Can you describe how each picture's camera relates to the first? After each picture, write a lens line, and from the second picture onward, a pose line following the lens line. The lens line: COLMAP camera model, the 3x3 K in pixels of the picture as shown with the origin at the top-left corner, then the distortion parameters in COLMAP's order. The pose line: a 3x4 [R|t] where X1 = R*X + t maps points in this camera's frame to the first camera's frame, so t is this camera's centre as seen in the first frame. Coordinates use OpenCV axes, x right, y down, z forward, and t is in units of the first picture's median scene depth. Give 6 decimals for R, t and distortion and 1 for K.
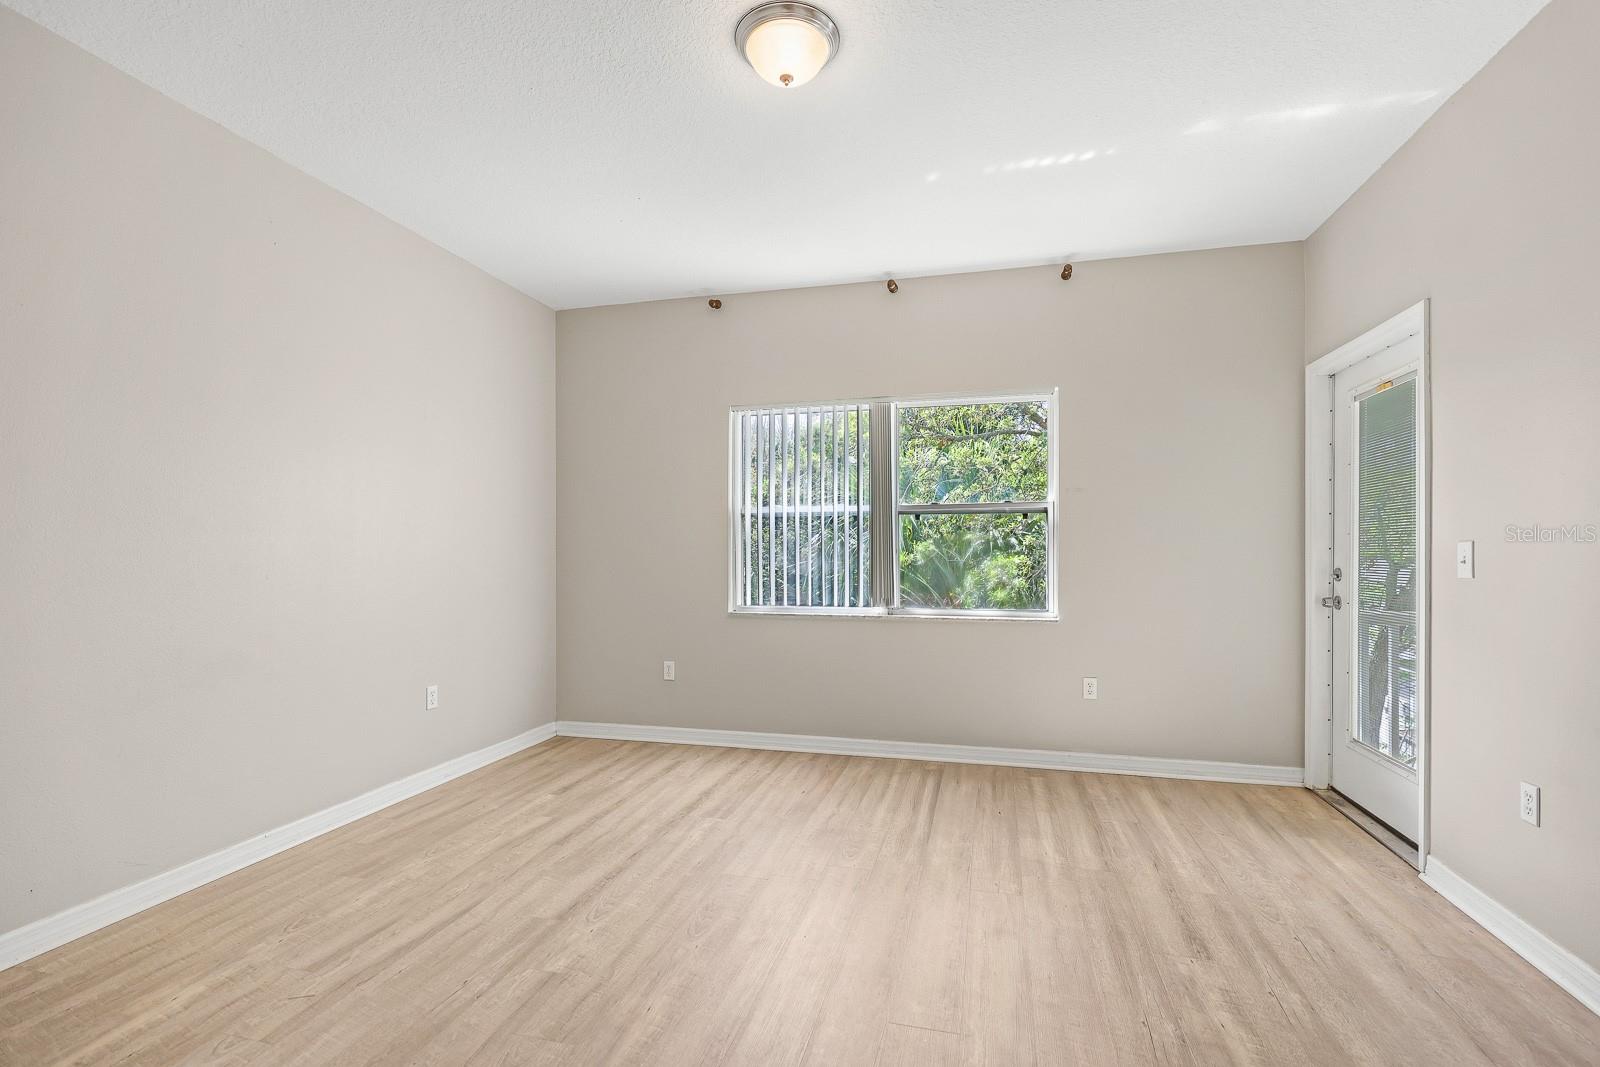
lens RADIAL K [[732.1, 0, 806.3], [0, 732.1, 555.4], [0, 0, 1]] dist [0.003650, -0.000473]
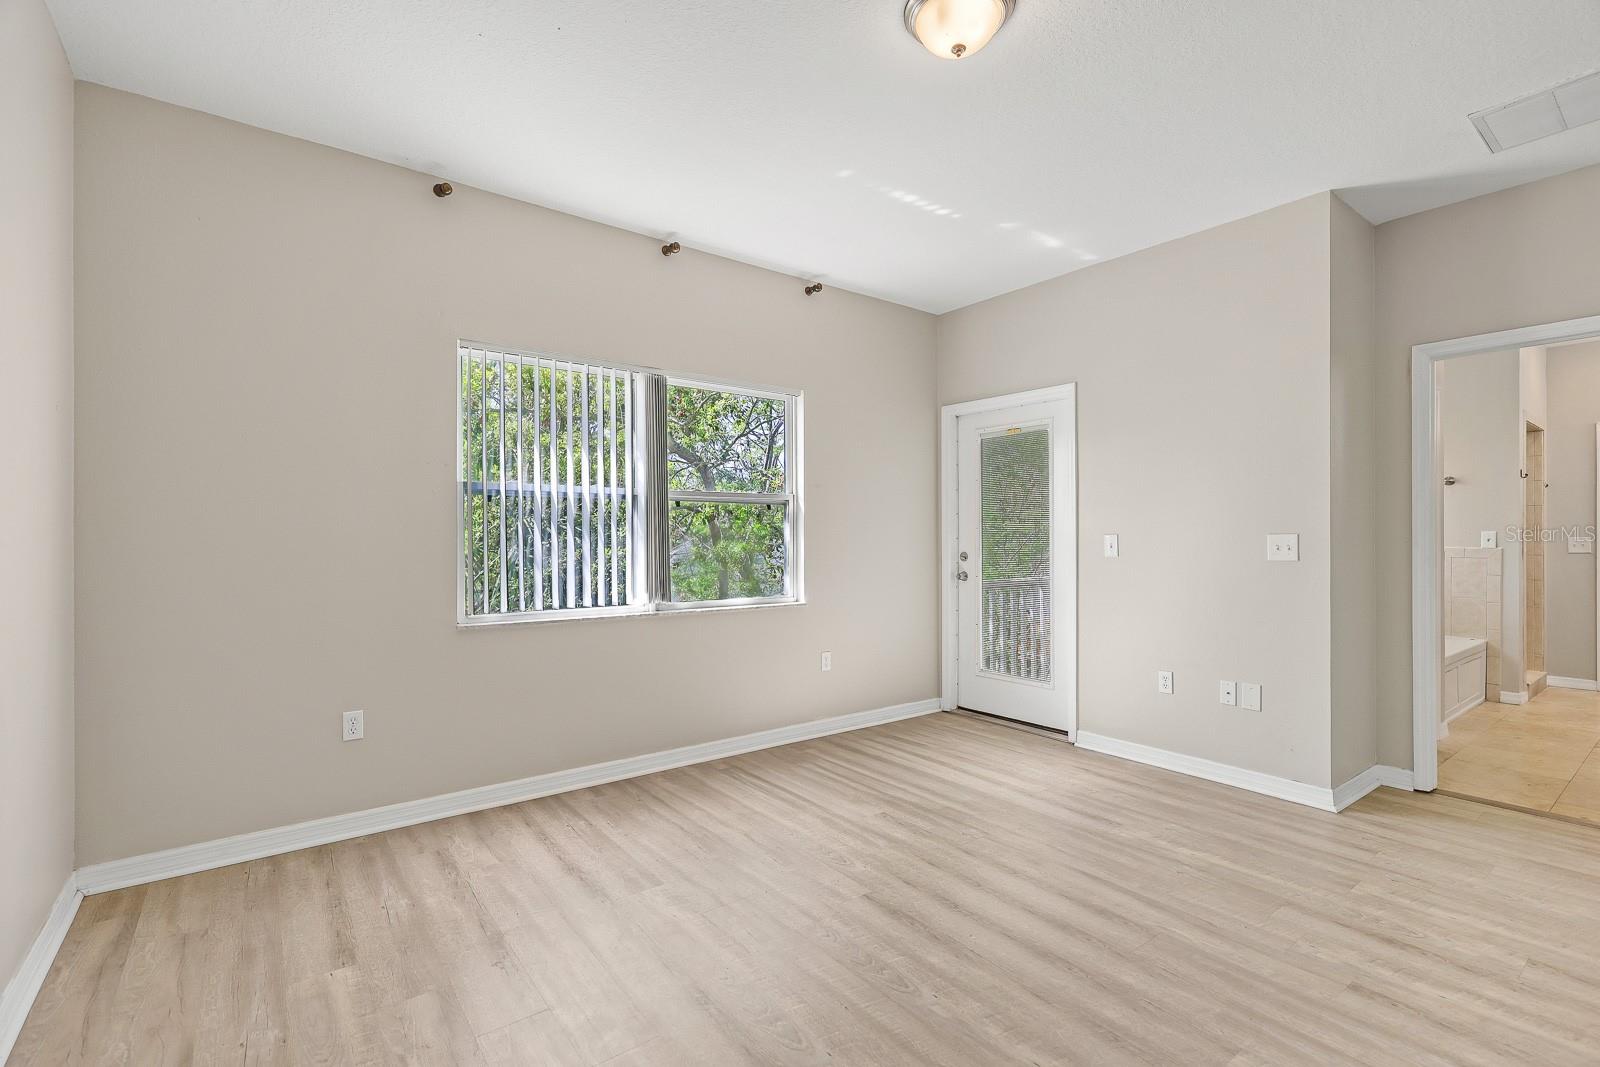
lens RADIAL K [[725.8, 0, 804.6], [0, 725.8, 544.3], [0, 0, 1]] dist [0.009392, 0.000022]
pose [[0.616343, -0.004228, 0.787466, -0.522563], [0.006415, 0.999979, 0.000348, -0.001049], [-0.787452, 0.004837, 0.616358, 0.334094]]
